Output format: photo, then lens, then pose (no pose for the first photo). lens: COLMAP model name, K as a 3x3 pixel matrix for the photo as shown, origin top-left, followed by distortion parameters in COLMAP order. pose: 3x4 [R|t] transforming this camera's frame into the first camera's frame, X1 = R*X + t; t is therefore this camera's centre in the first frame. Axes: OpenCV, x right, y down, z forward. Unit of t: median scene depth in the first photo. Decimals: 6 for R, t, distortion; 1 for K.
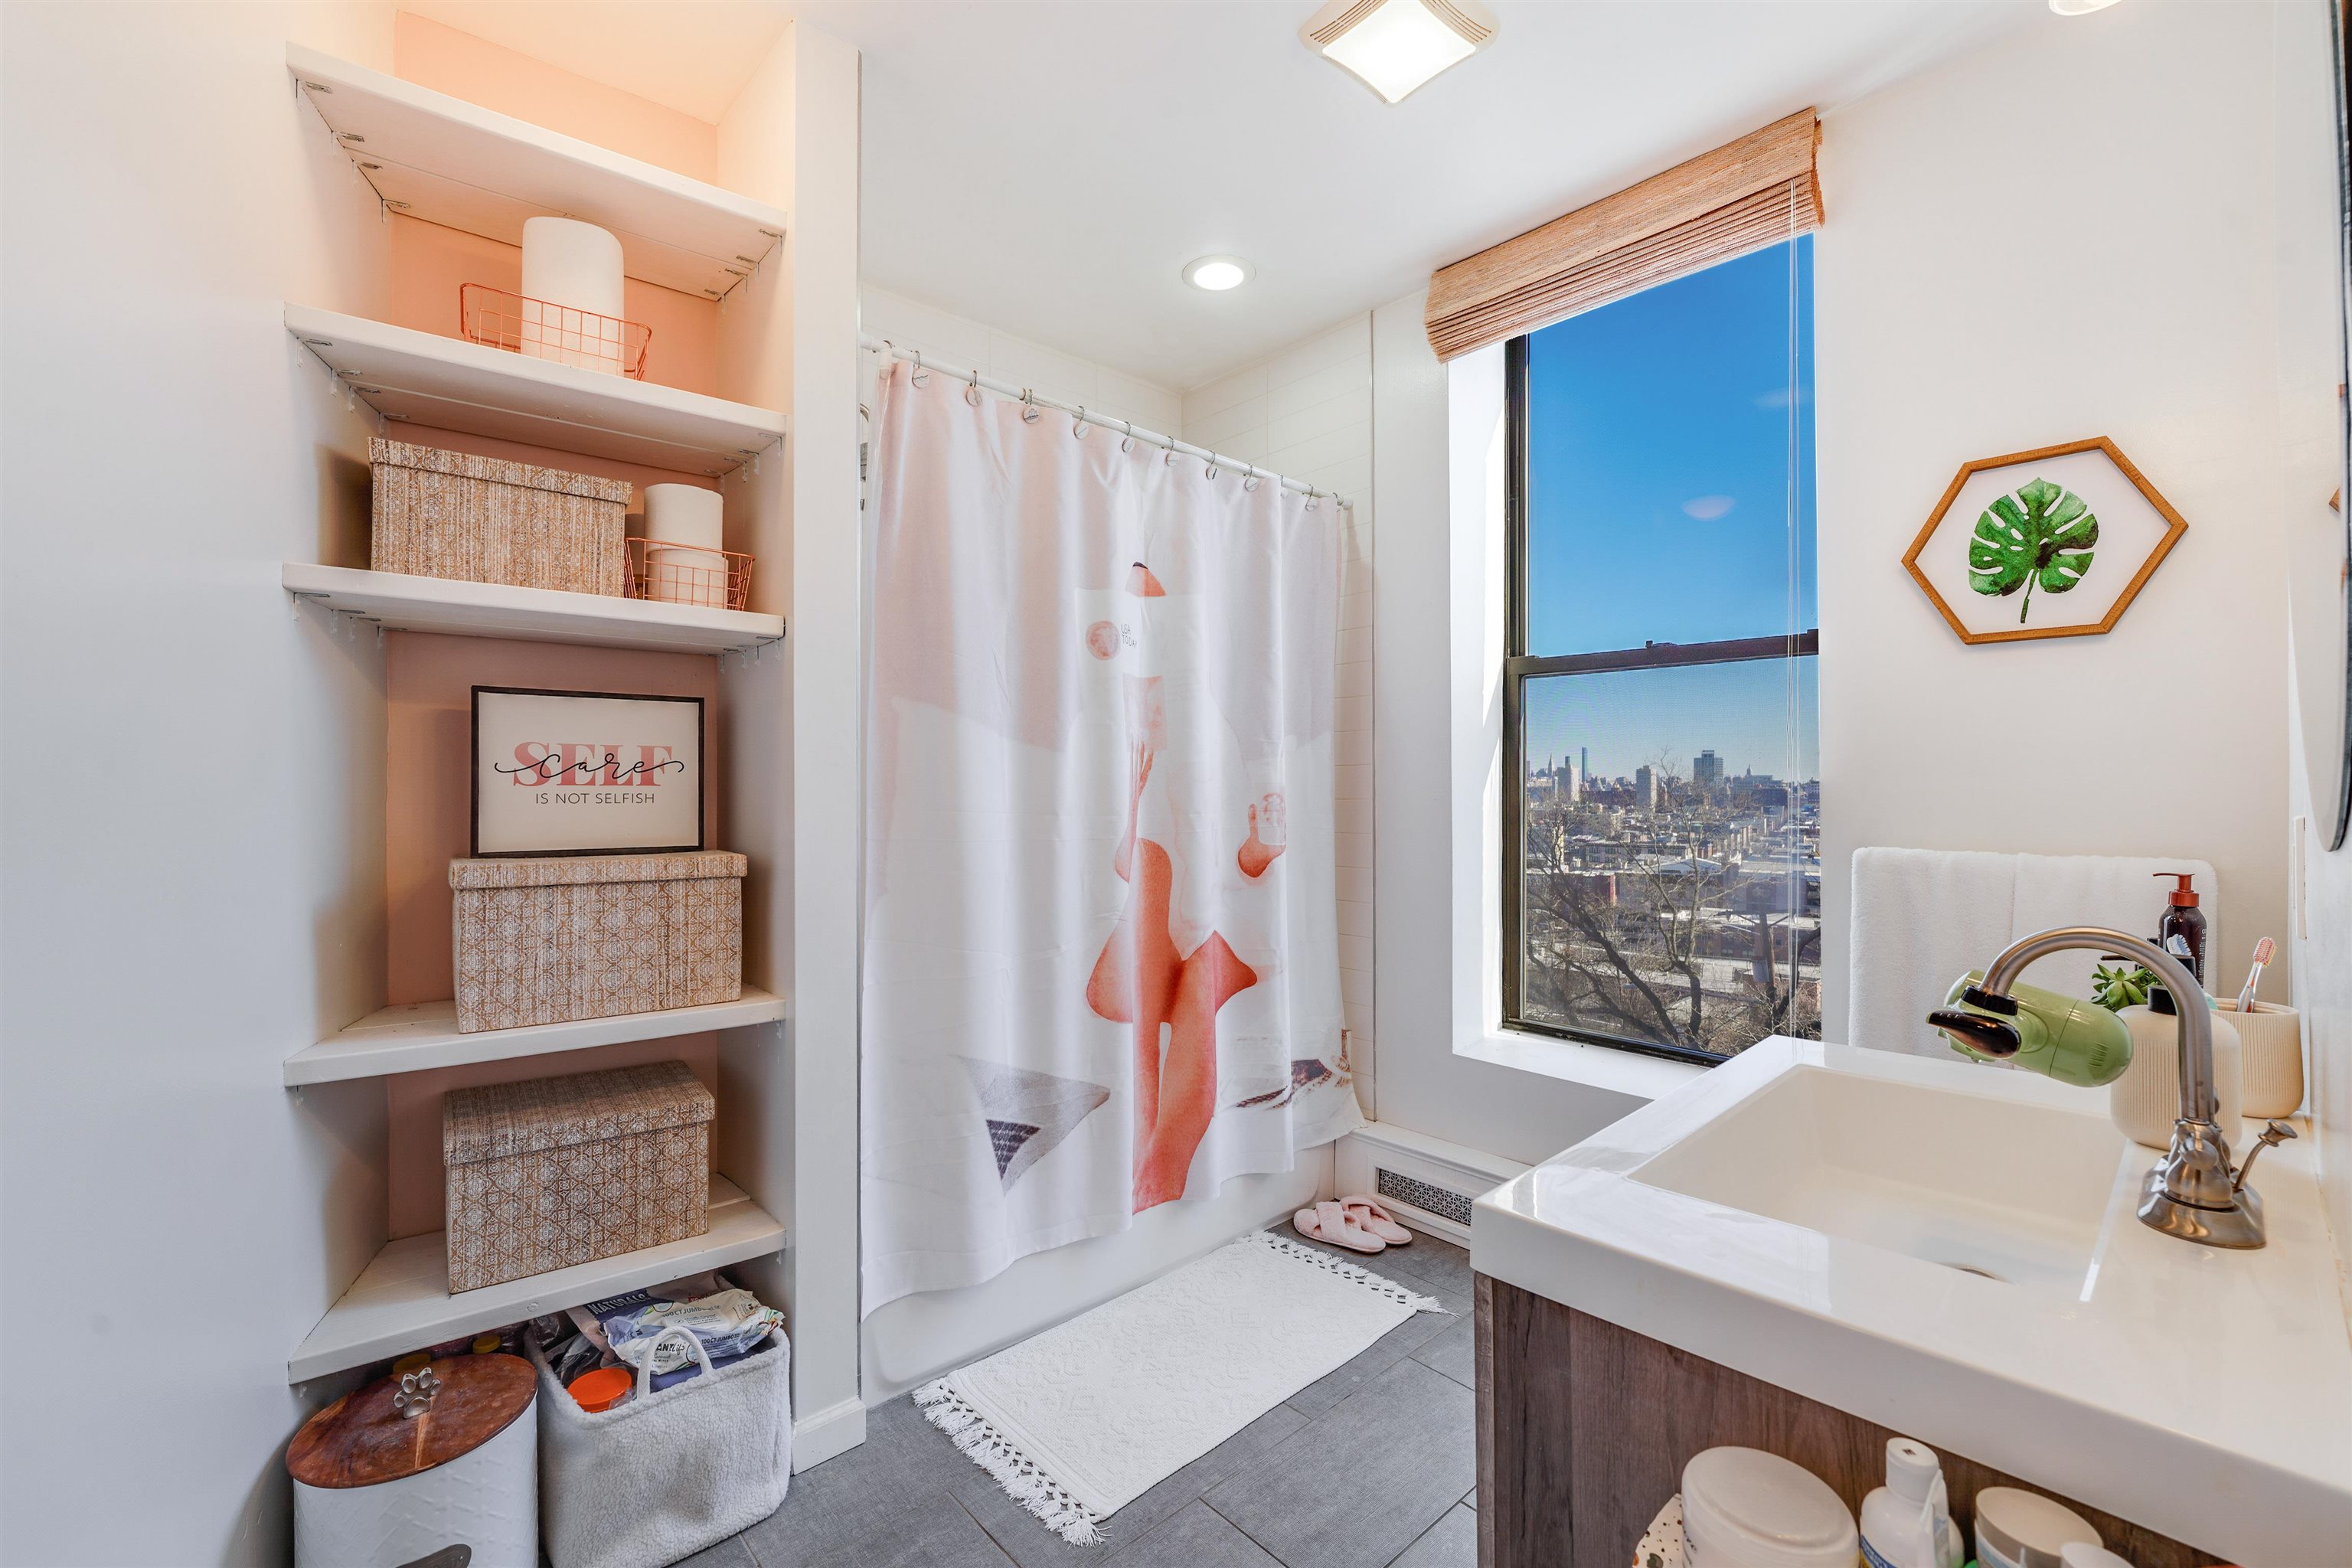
lens RADIAL K [[964.4, 0, 1157.8], [0, 964.4, 799.1], [0, 0, 1]] dist [-0.012025, 0.004569]
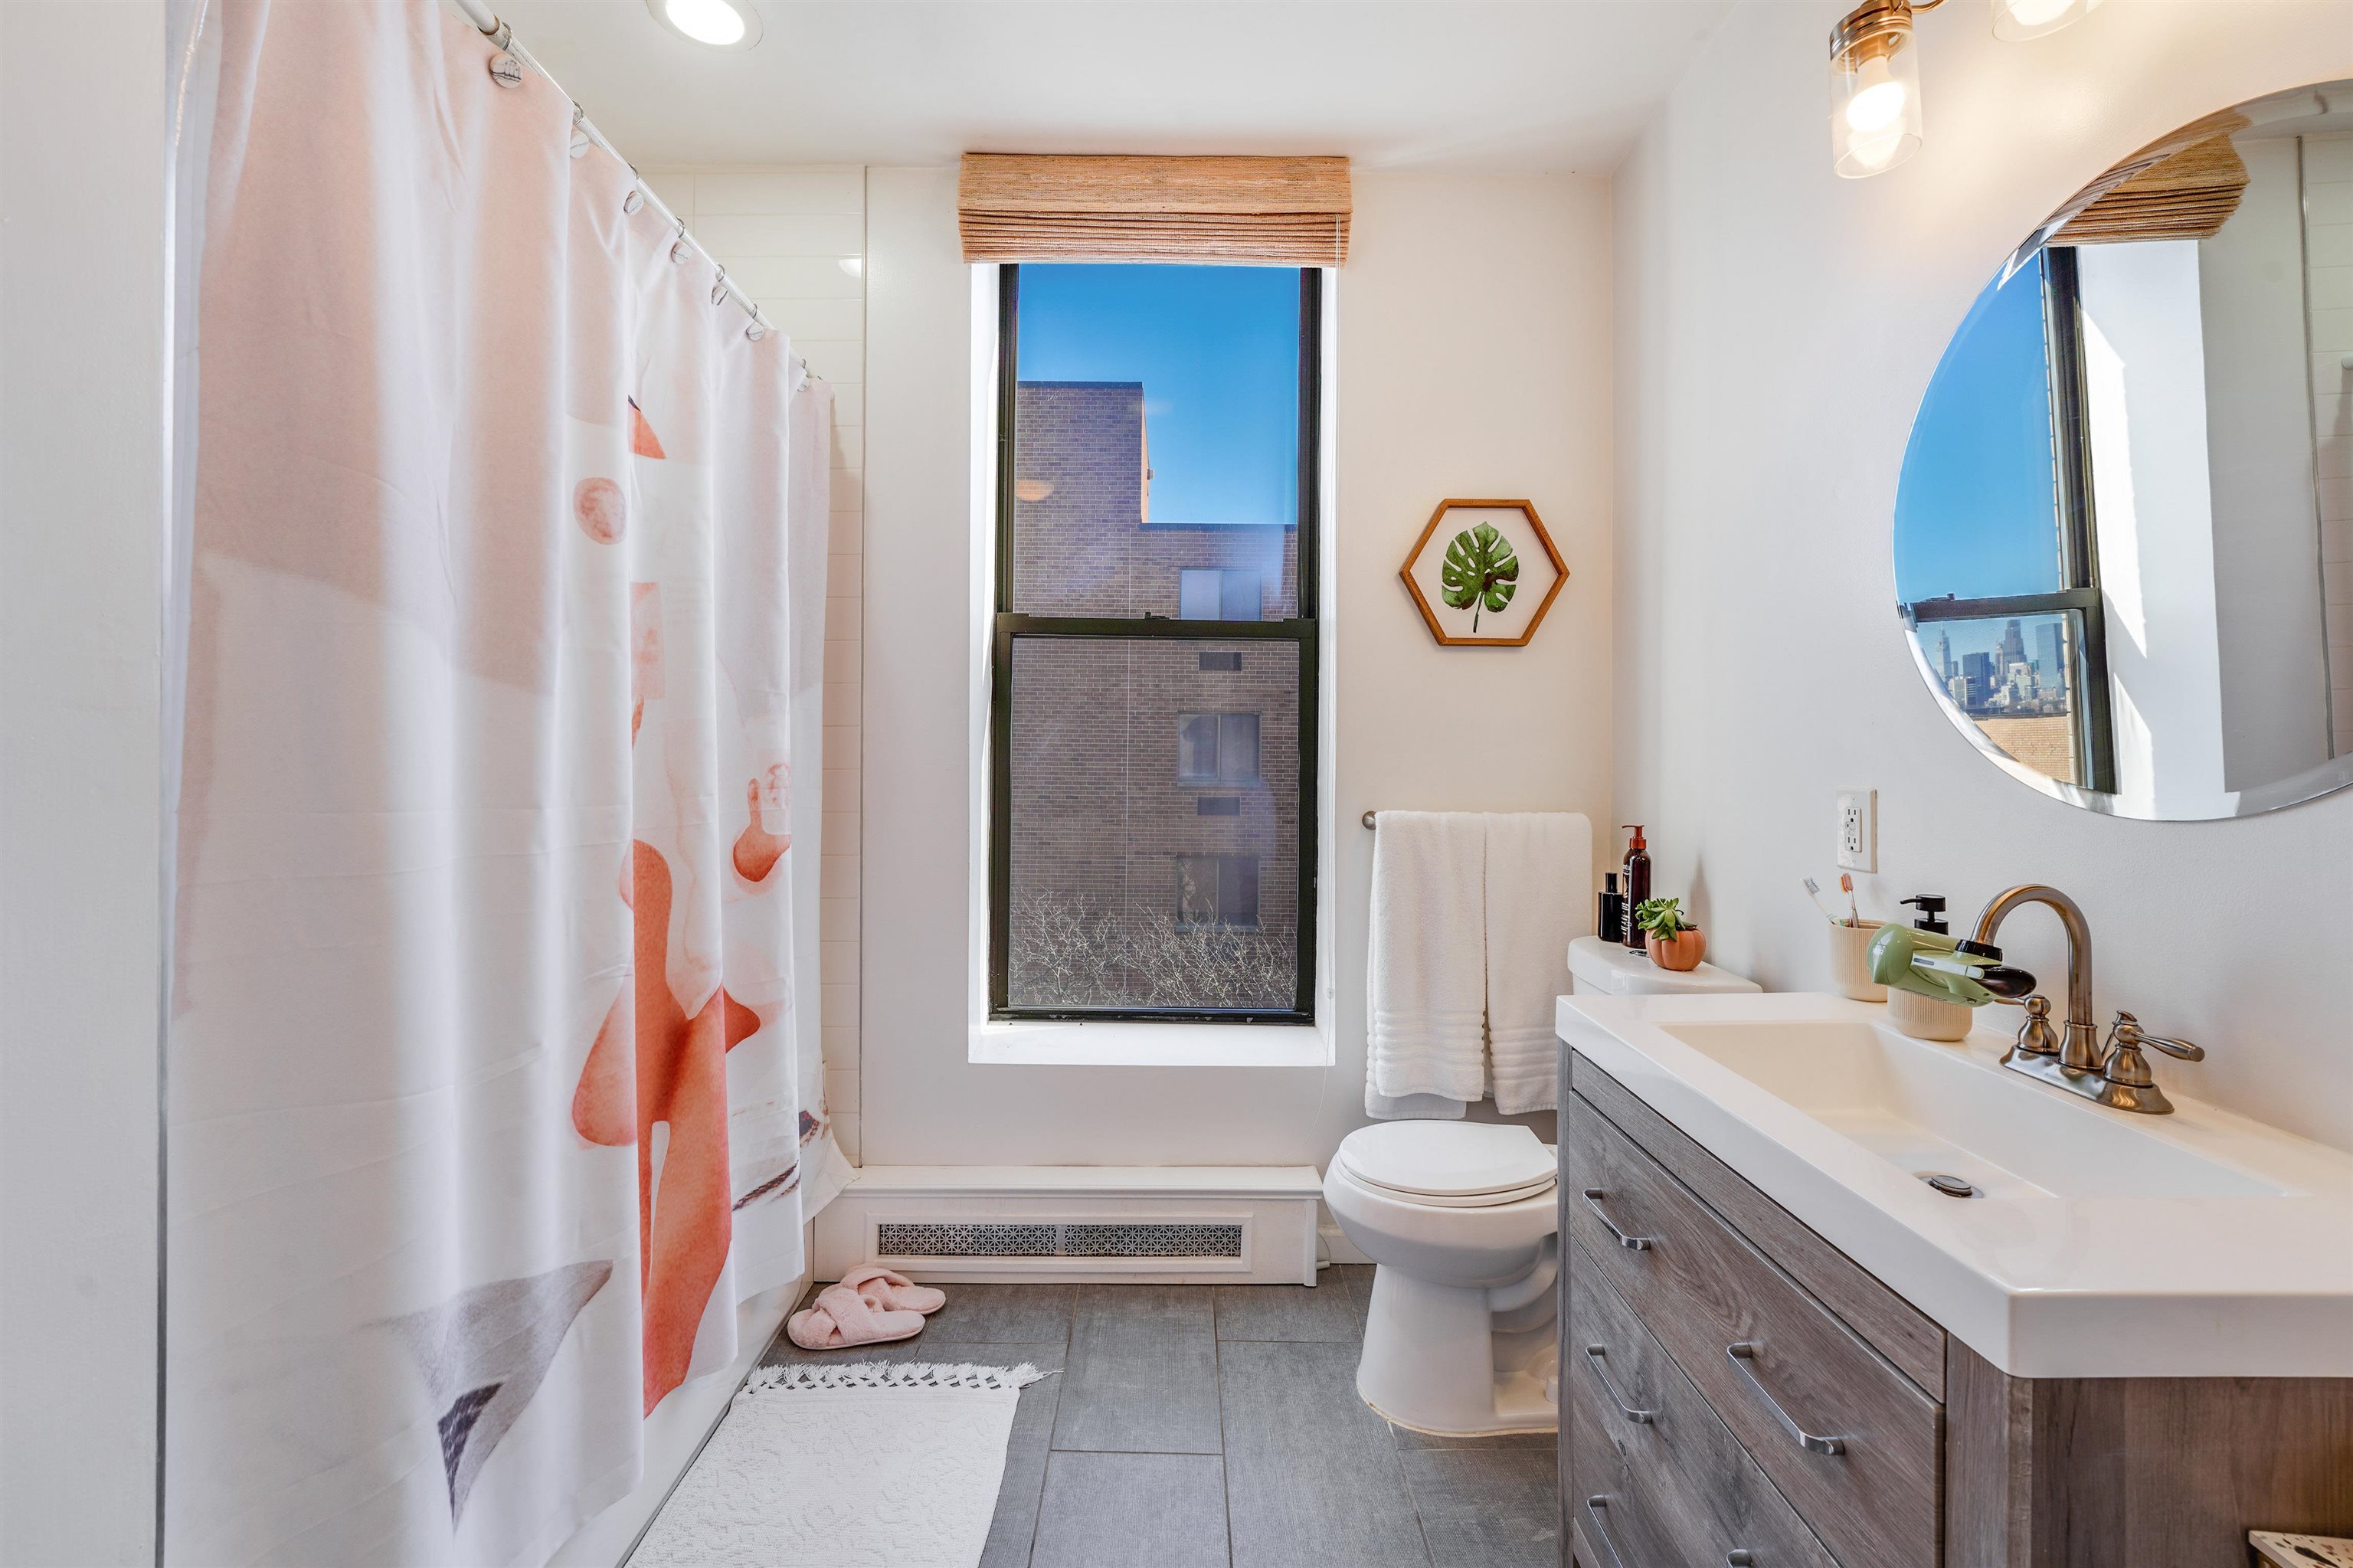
lens RADIAL K [[964.9, 0, 1106.7], [0, 964.9, 753.4], [0, 0, 1]] dist [-0.012025, 0.004569]
pose [[0.673419, 0.002158, 0.739258, -0.295443], [0.000007, 0.999996, -0.002926, -0.013607], [-0.739261, 0.001976, 0.673416, 0.381993]]
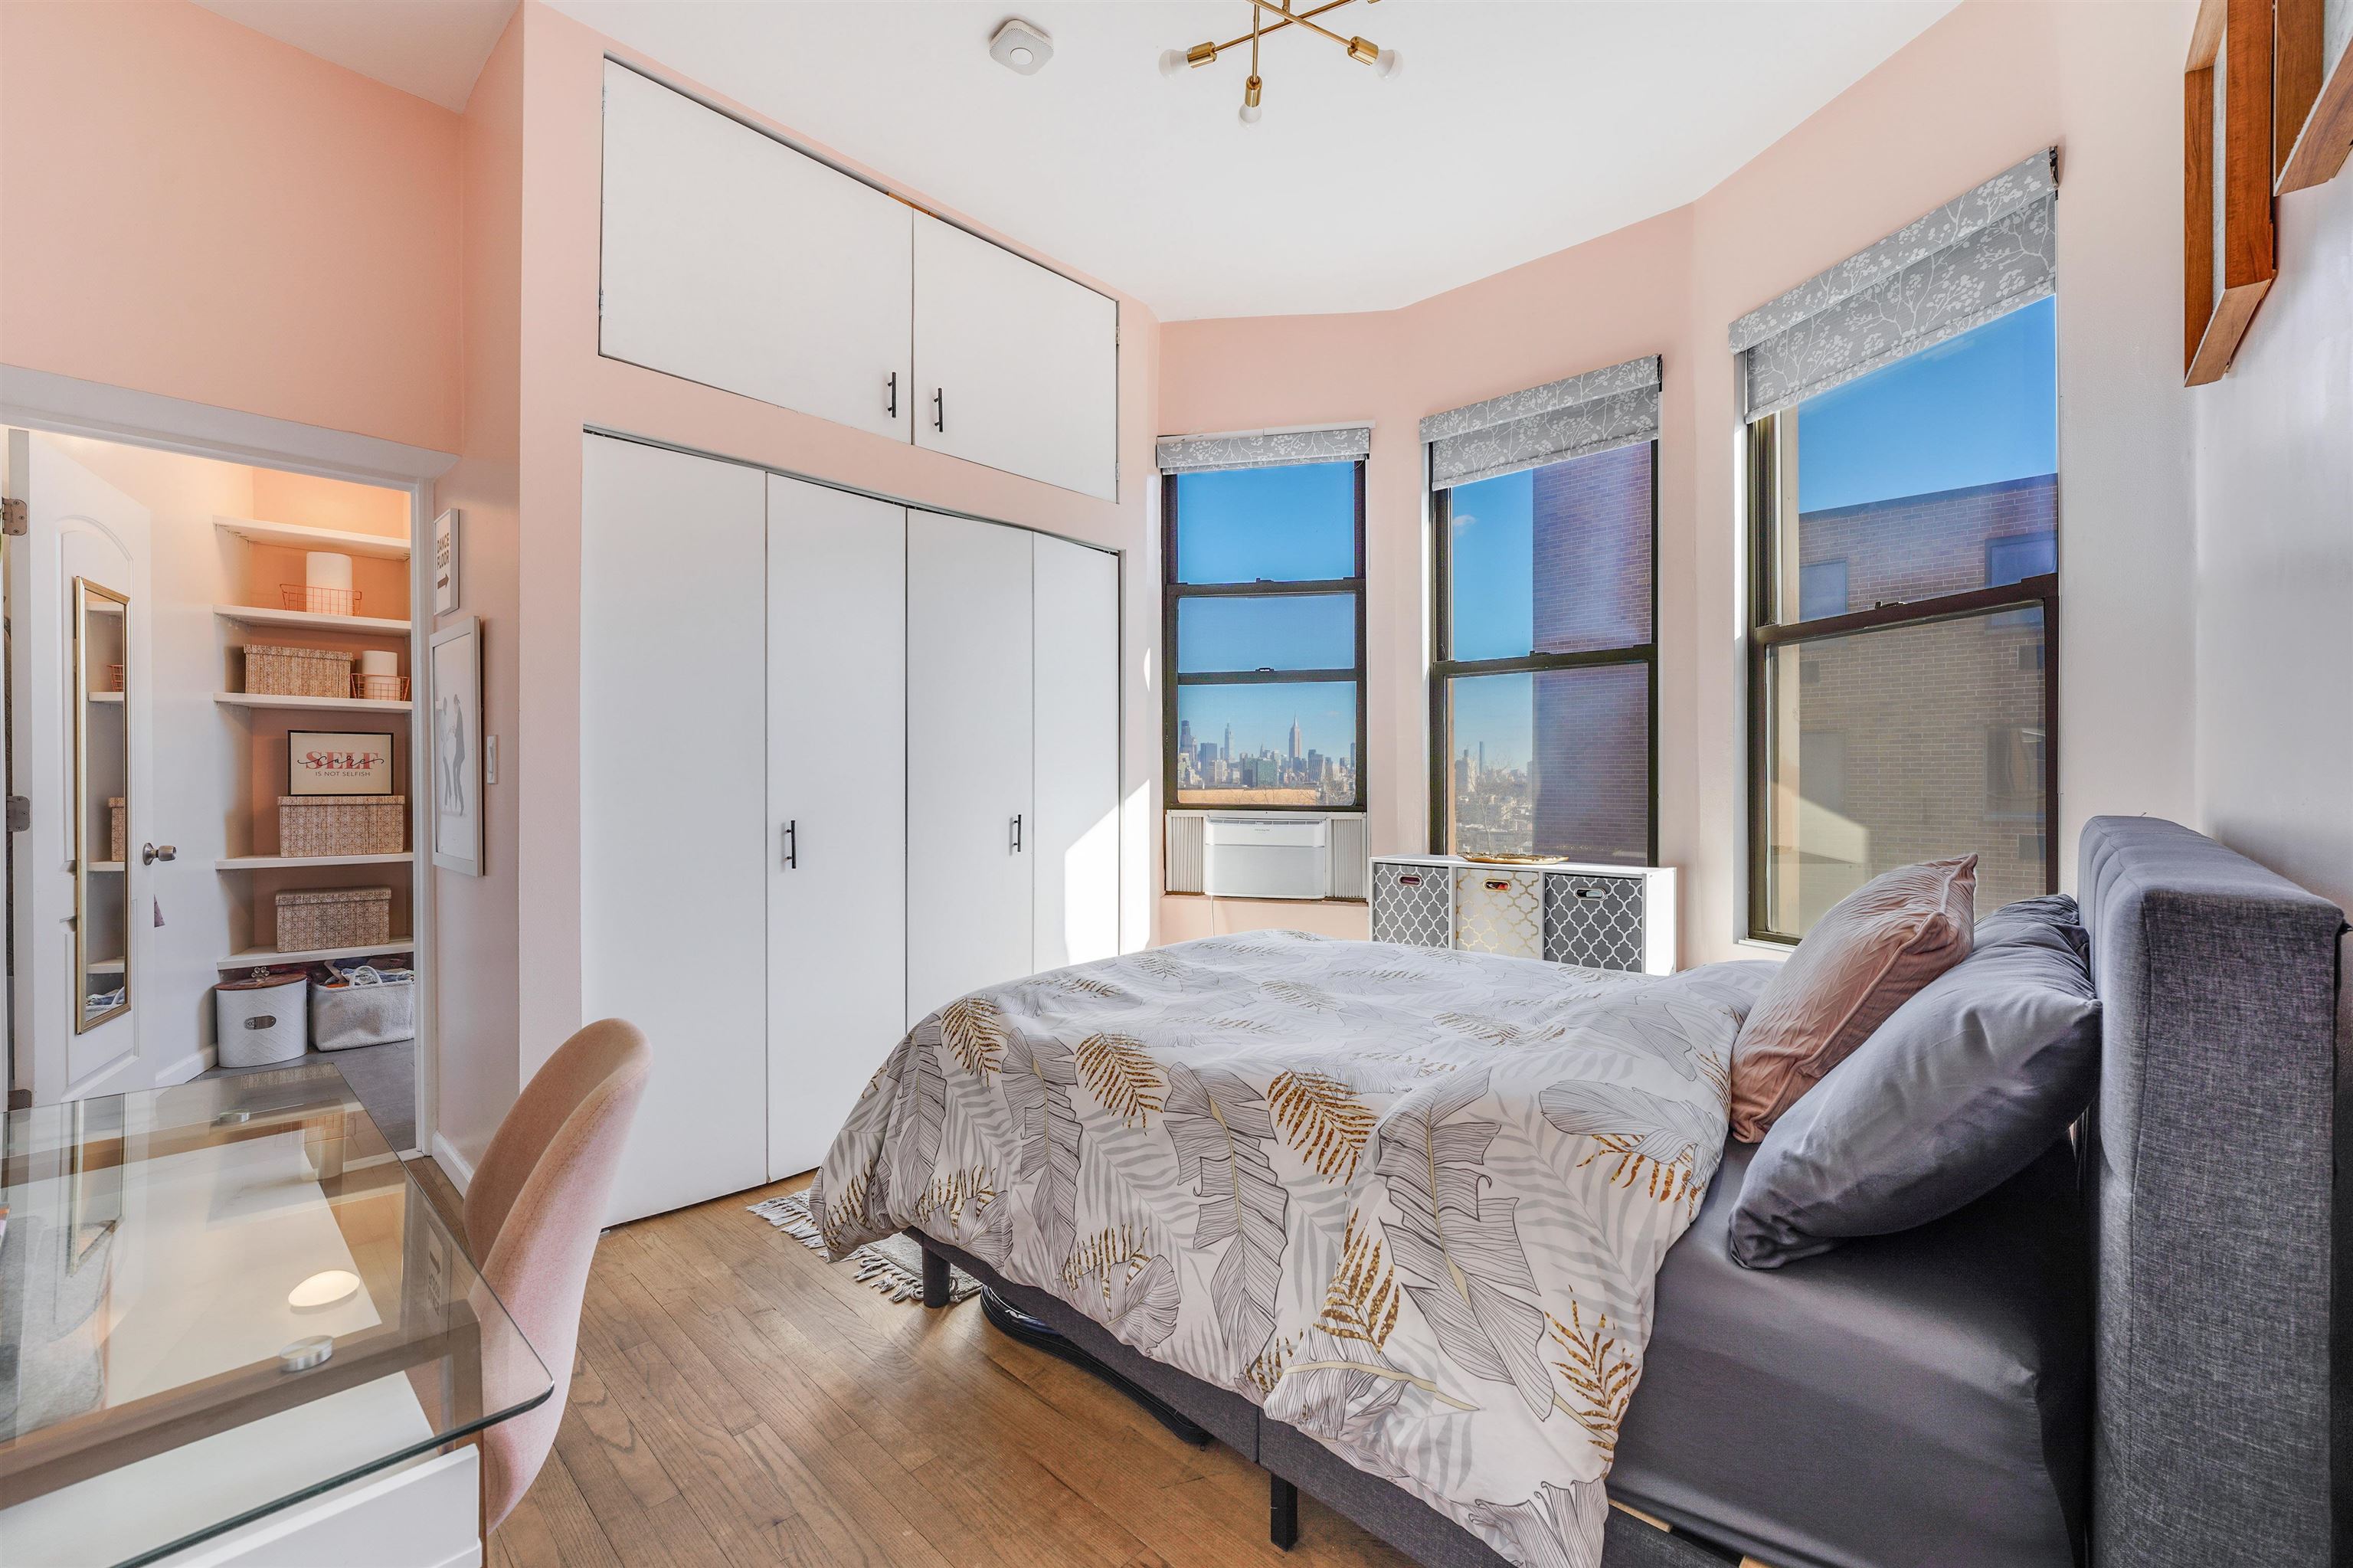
lens RADIAL K [[964.9, 0, 1169.1], [0, 964.9, 795.6], [0, 0, 1]] dist [-0.012025, 0.004569]
pose [[0.996040, -0.002485, 0.088867, 0.747501], [0.002050, 0.999985, 0.004991, 0.026783], [-0.088878, -0.004789, 0.996031, -0.937669]]
